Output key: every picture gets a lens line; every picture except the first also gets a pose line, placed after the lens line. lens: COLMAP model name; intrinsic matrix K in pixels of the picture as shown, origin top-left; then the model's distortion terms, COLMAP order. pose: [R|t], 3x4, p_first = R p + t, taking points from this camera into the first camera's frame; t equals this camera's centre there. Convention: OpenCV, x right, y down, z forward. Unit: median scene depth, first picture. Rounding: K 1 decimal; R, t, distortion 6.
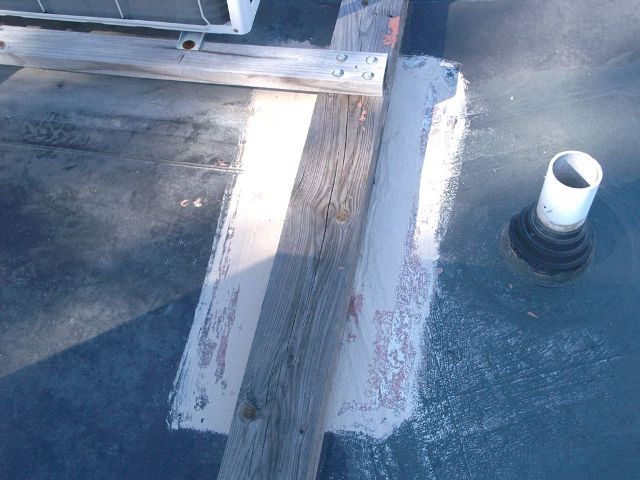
lens RADIAL K [[783.9, 0, 317.9], [0, 783.9, 239.4], [0, 0, 1]] dist [-0.012085, 0.000000]
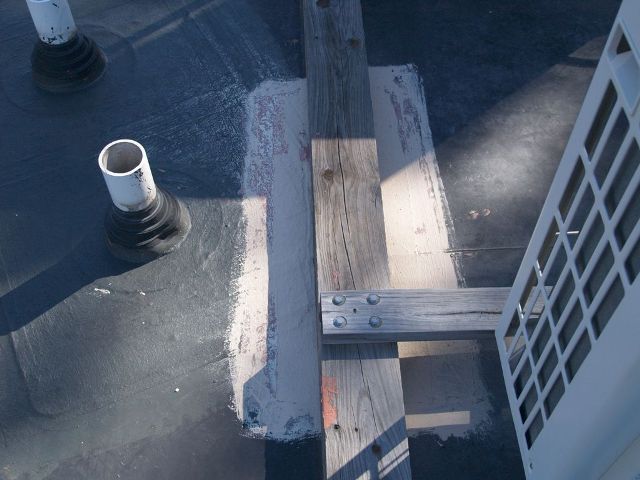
lens RADIAL K [[783.9, 0, 318.0], [0, 783.9, 240.5], [0, 0, 1]] dist [-0.012085, 0.000000]
pose [[-0.971894, 0.219105, -0.086112, 0.163487], [-0.165300, -0.374676, 0.912302, -1.087555], [0.167625, 0.900895, 0.400363, 0.641480]]
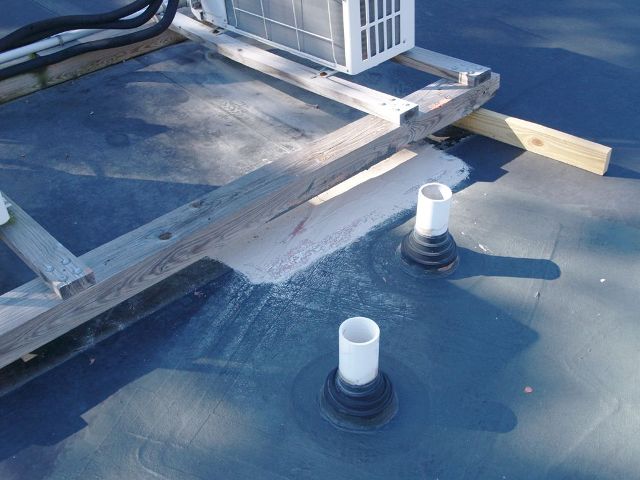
lens RADIAL K [[783.9, 0, 319.9], [0, 783.9, 240.2], [0, 0, 1]] dist [-0.012085, 0.000000]
pose [[0.797835, 0.404219, -0.447289, 0.811789], [-0.521810, 0.834598, -0.176526, 0.361366], [0.301951, 0.374238, 0.876796, -0.390932]]
